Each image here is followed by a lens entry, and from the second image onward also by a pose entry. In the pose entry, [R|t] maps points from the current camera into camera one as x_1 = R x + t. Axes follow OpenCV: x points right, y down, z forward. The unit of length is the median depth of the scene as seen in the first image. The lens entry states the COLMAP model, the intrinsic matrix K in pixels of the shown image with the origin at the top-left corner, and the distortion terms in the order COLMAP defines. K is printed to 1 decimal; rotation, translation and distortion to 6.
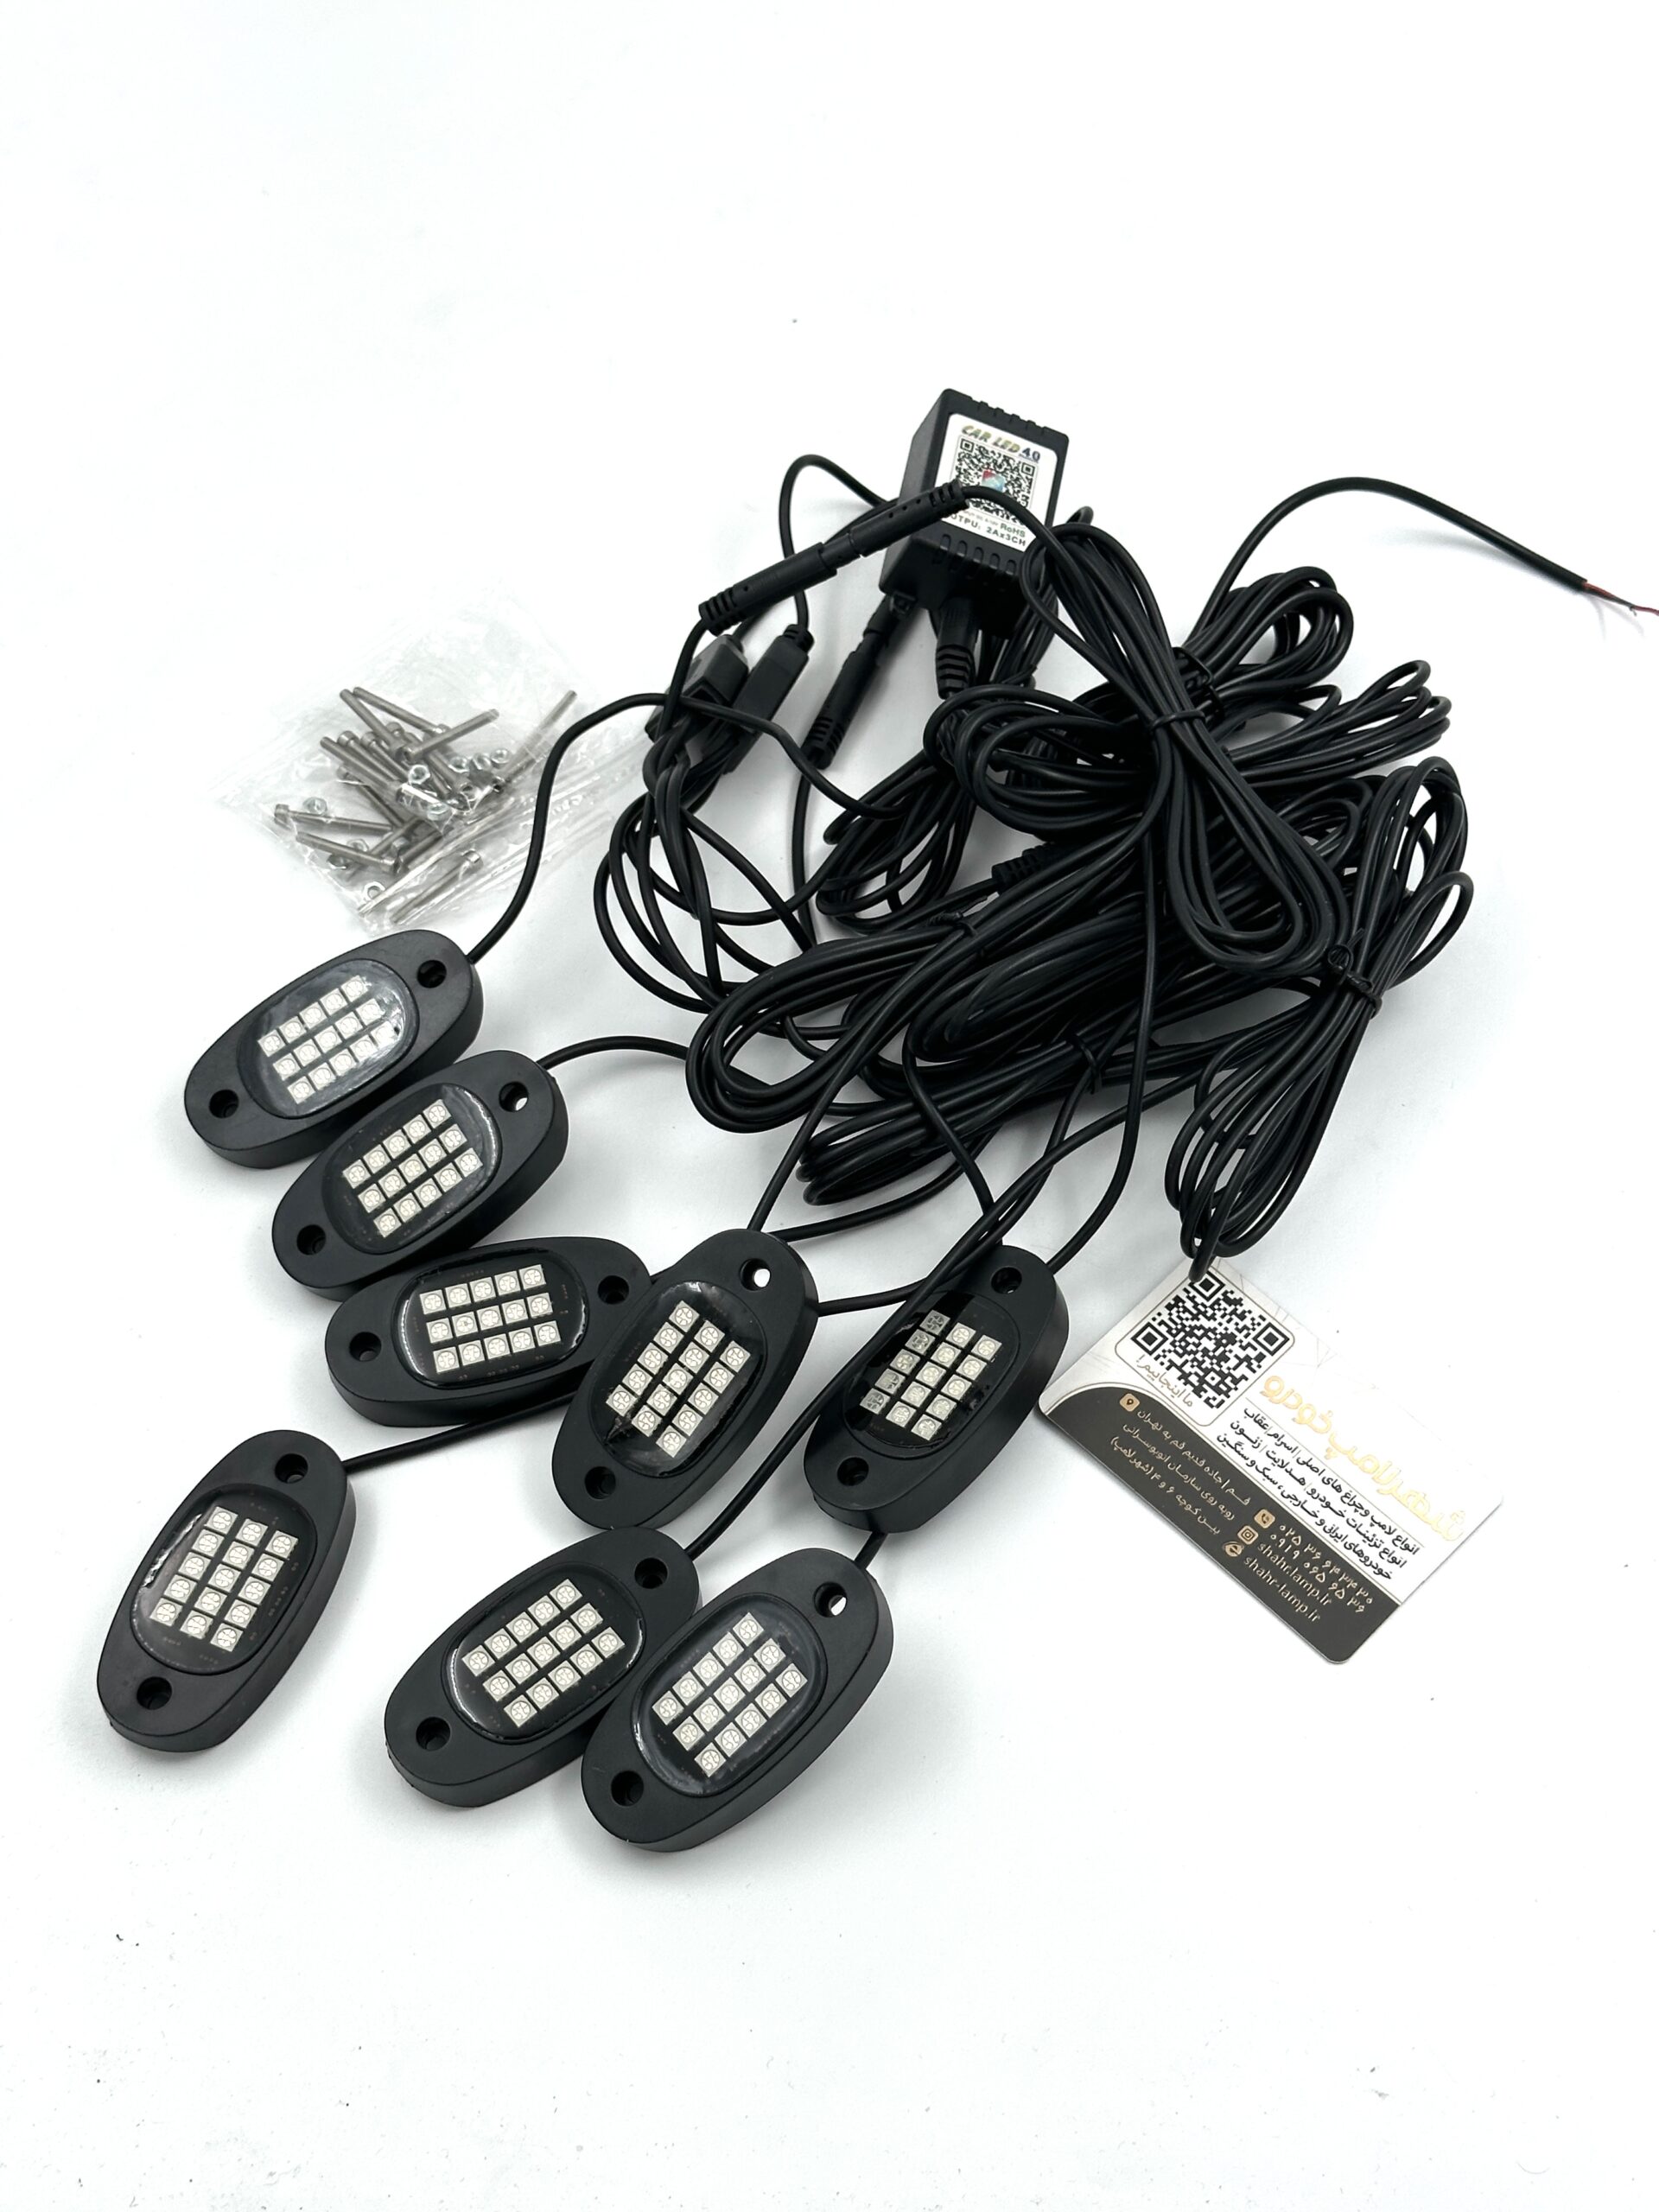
lens RADIAL K [[3149.7, 0, 843.4], [0, 3149.7, 1140.2], [0, 0, 1]] dist [0.185818, -0.007639]
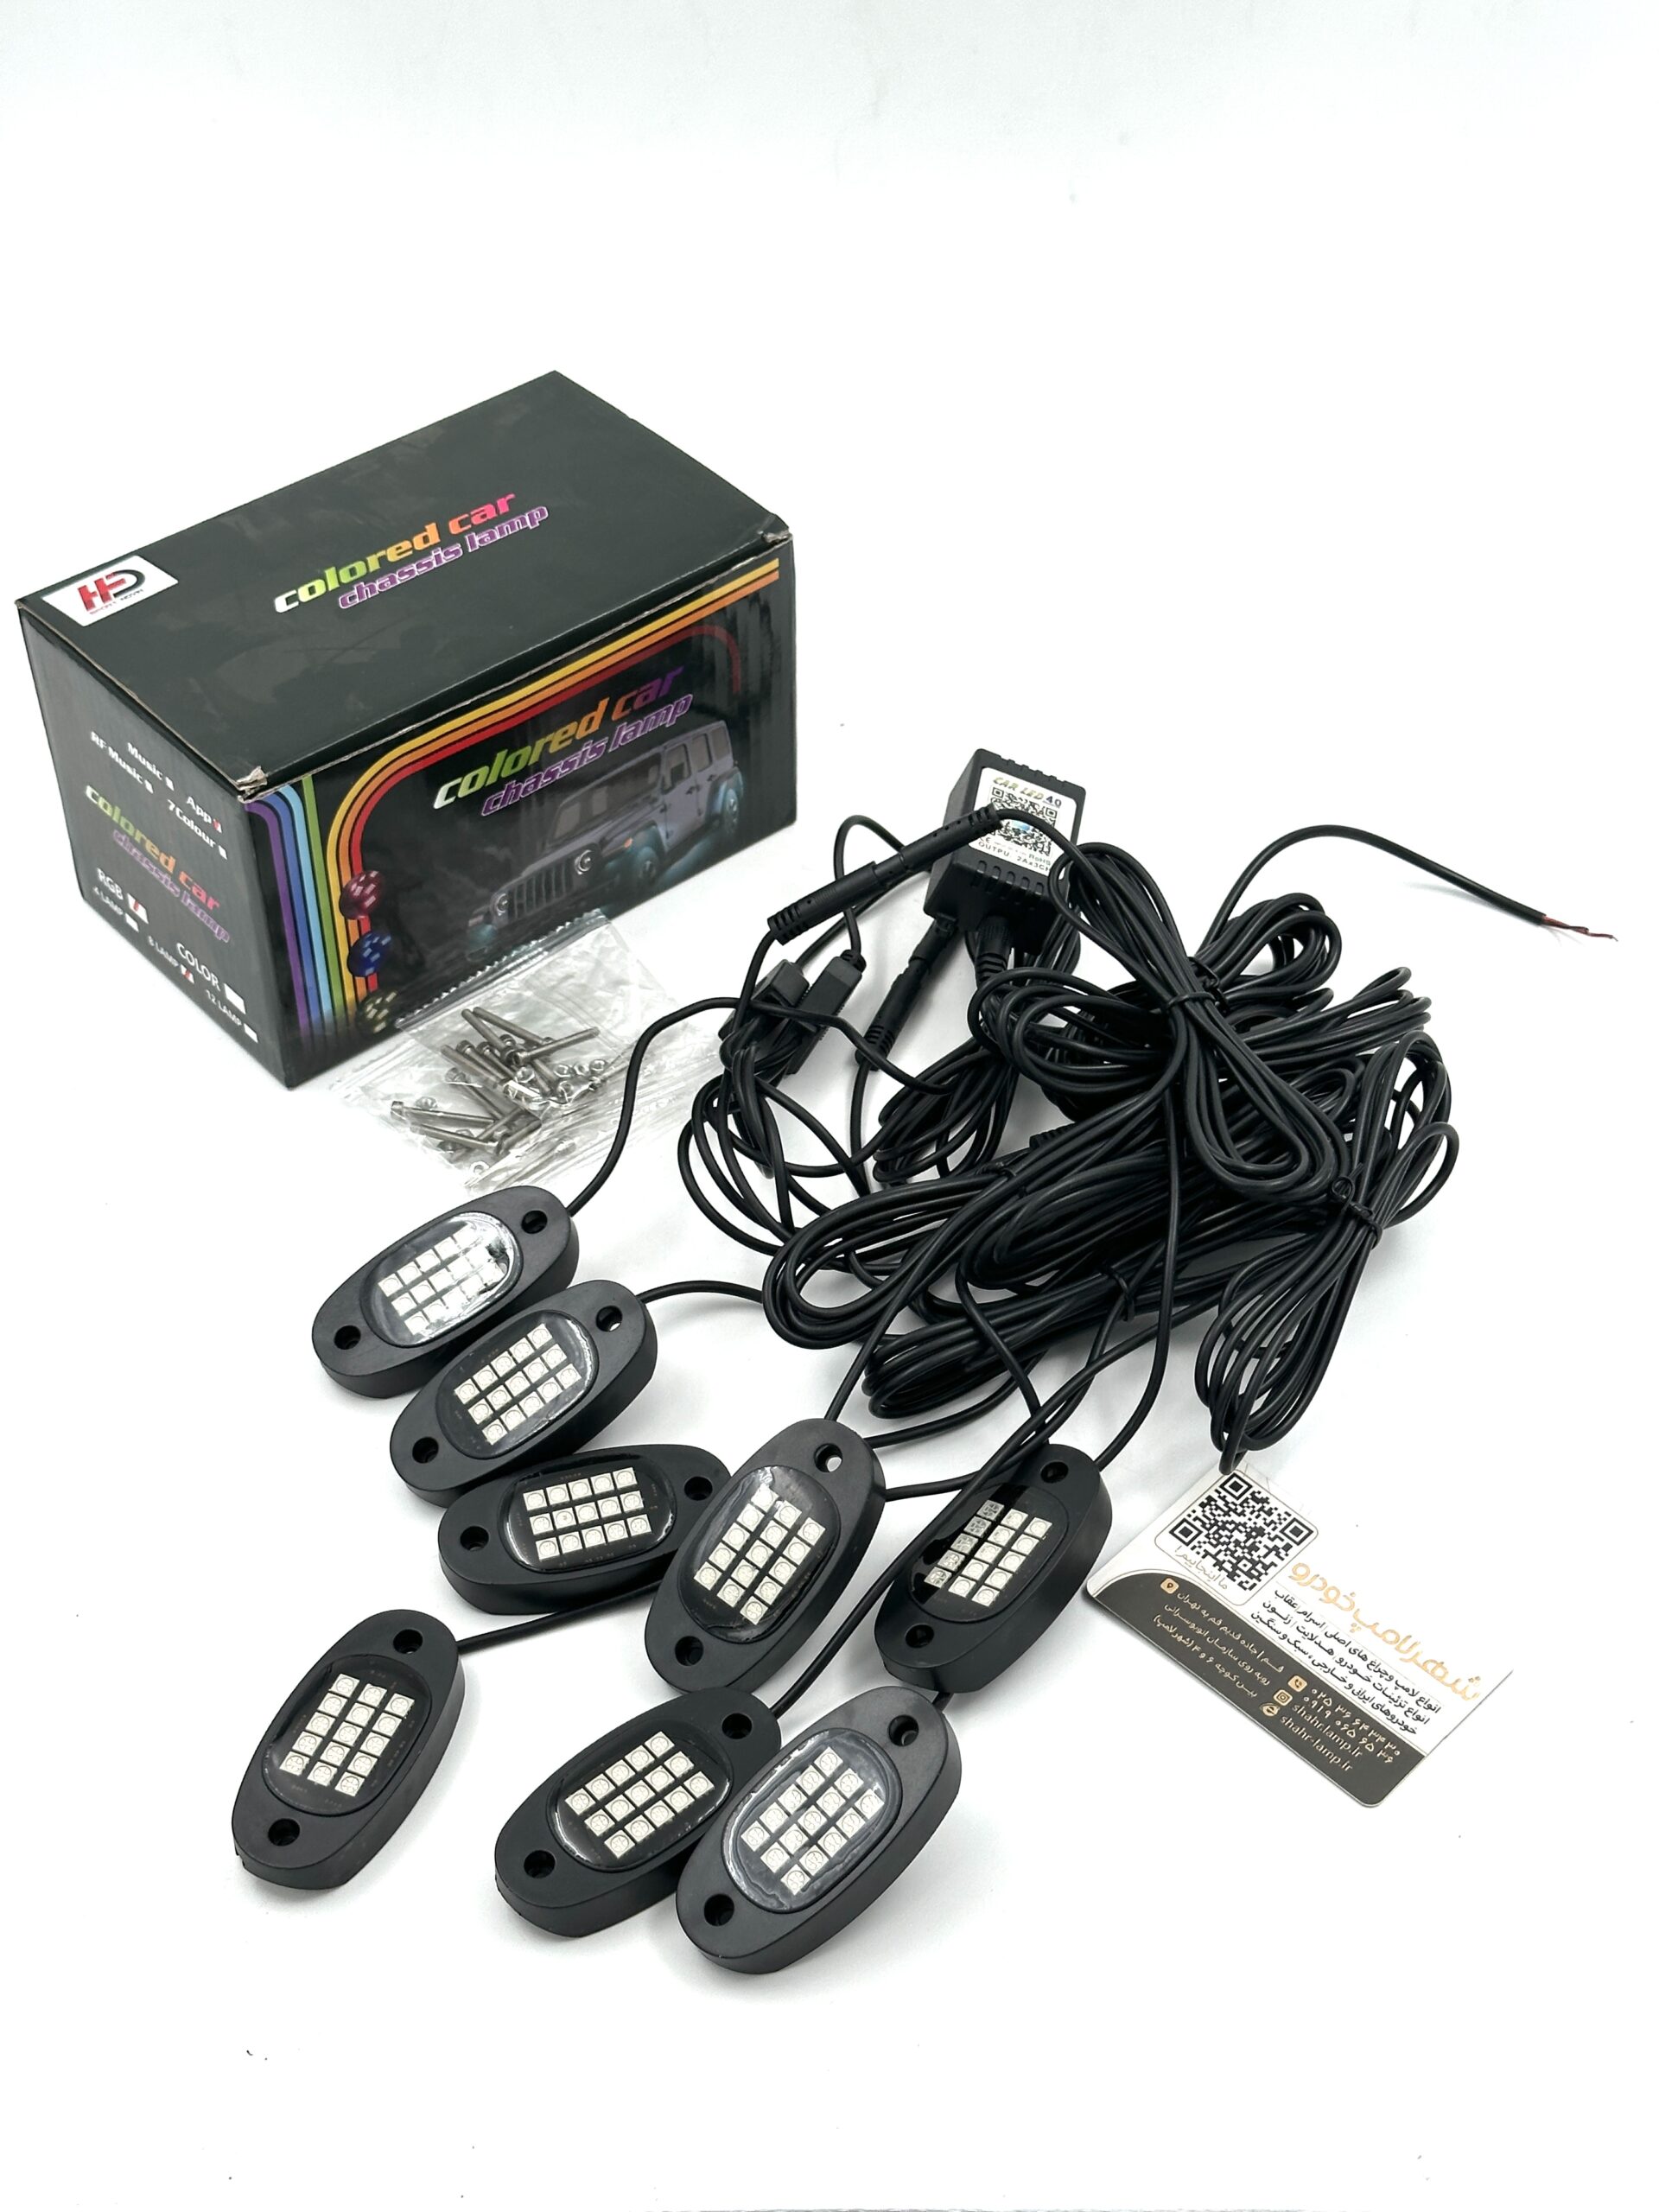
lens RADIAL K [[3149.7, 0, 843.4], [0, 3149.7, 1140.2], [0, 0, 1]] dist [0.185818, -0.007639]
pose [[0.999937, -0.011262, -0.000333, -0.020345], [0.010944, 0.977916, -0.208711, 0.159204], [0.002676, 0.208695, 0.977977, -0.106315]]
